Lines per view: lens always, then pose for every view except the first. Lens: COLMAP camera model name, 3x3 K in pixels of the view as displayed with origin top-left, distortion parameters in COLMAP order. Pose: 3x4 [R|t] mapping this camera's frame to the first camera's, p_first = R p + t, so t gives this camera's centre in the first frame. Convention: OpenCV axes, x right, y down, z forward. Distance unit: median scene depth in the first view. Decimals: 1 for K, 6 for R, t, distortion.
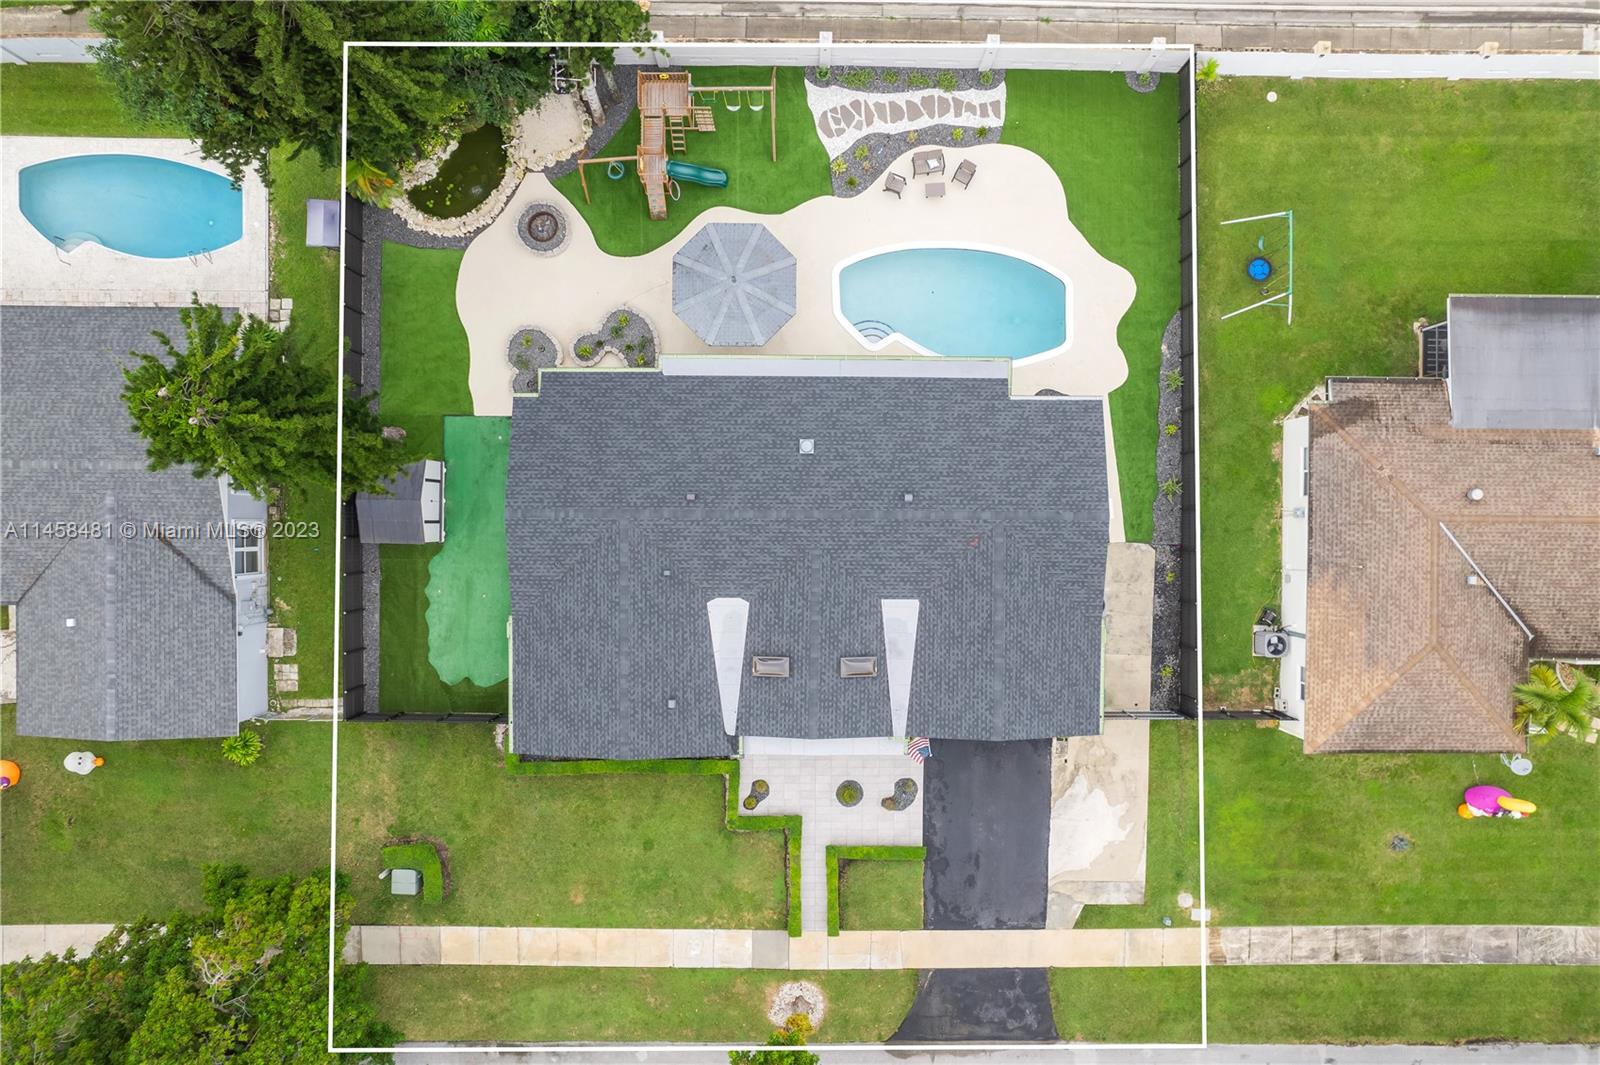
lens RADIAL K [[997.4, 0, 800.0], [0, 997.4, 532.5], [0, 0, 1]] dist [-0.001589, -0.000446]
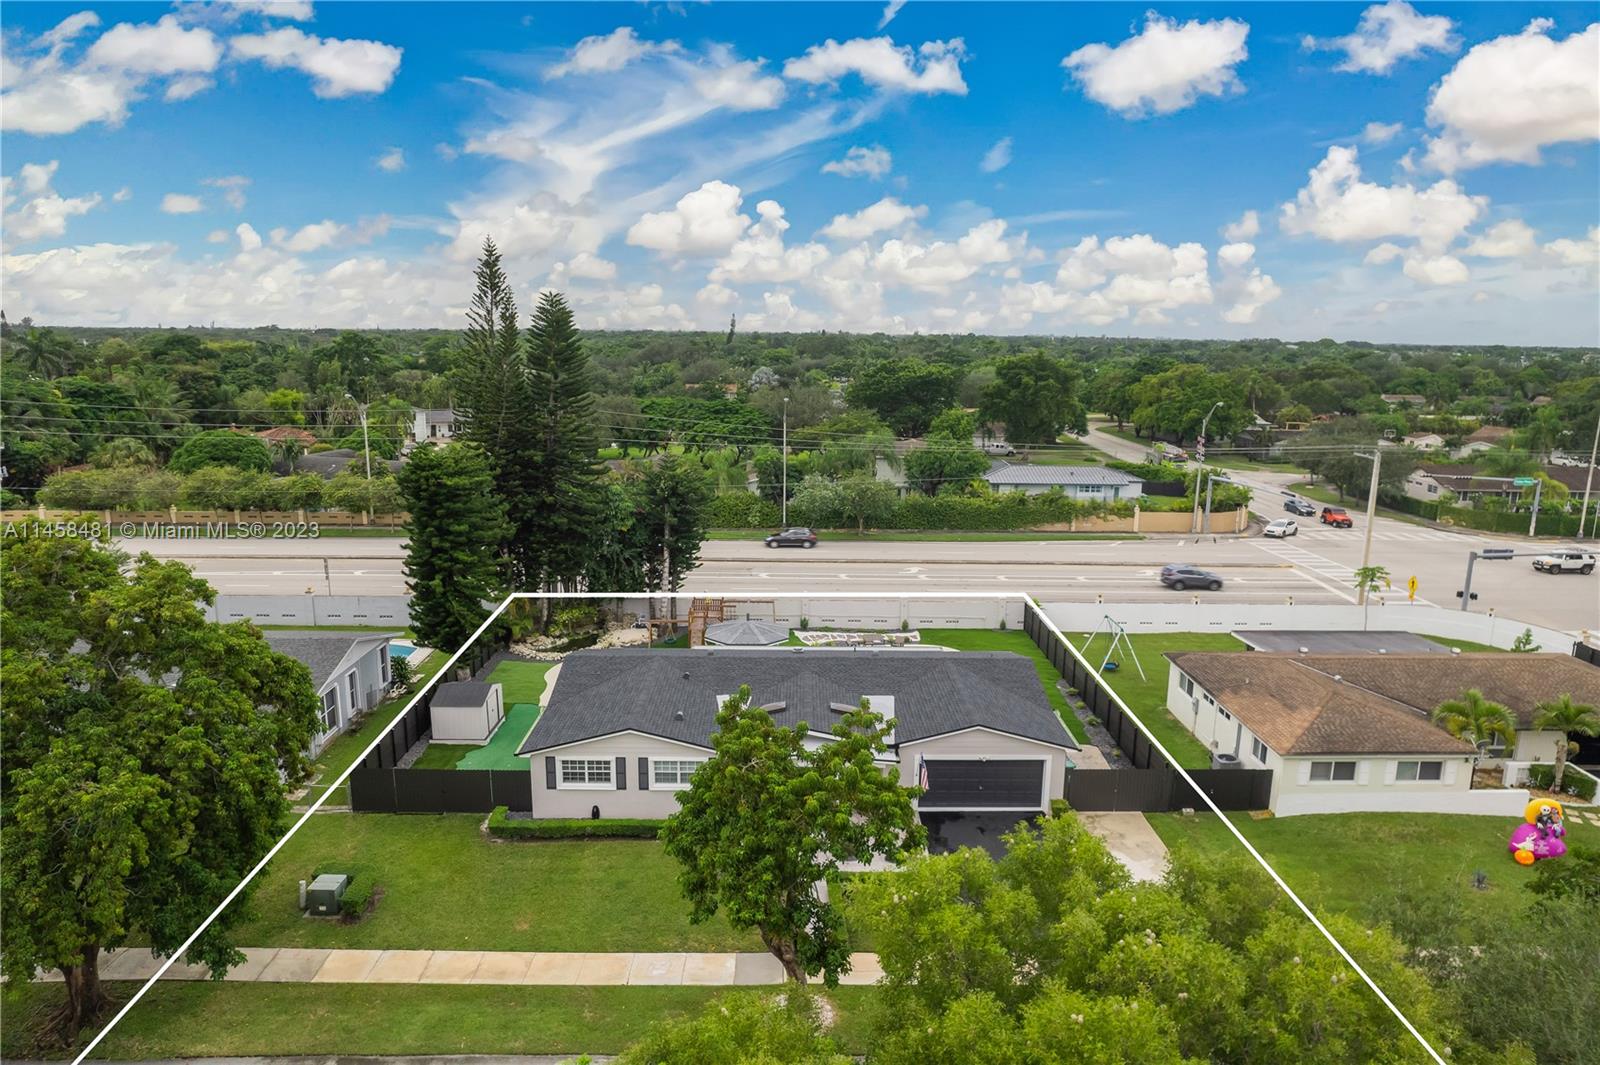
lens RADIAL K [[997.4, 0, 800.0], [0, 997.4, 532.5], [0, 0, 1]] dist [-0.001589, -0.000446]
pose [[0.999868, -0.002500, 0.016079, -0.010394], [0.016263, 0.185626, -0.982486, 1.109417], [-0.000529, 0.982617, 0.185642, 0.539639]]
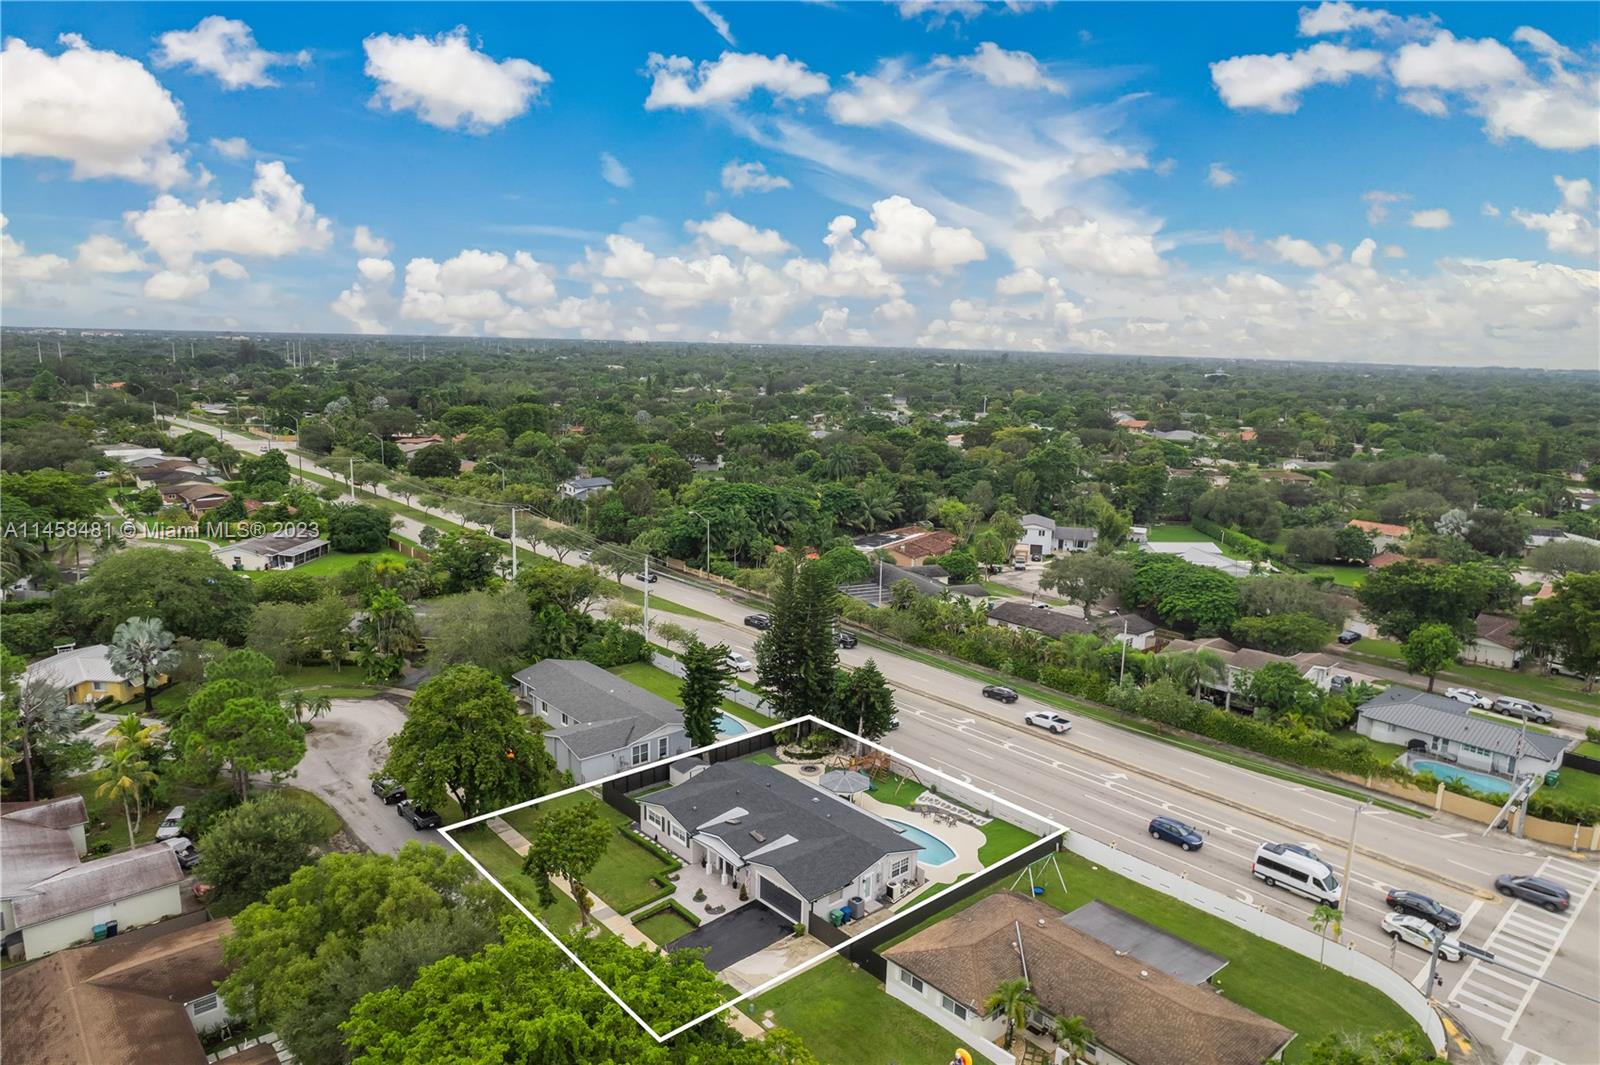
lens RADIAL K [[951.0, 0, 800.0], [0, 951.0, 532.5], [0, 0, 1]] dist [-0.003086, -0.000554]
pose [[0.664133, 0.129279, -0.736352, 1.444243], [-0.747460, 0.094815, -0.657506, 1.263216], [-0.015185, 0.987065, 0.159601, 0.001043]]
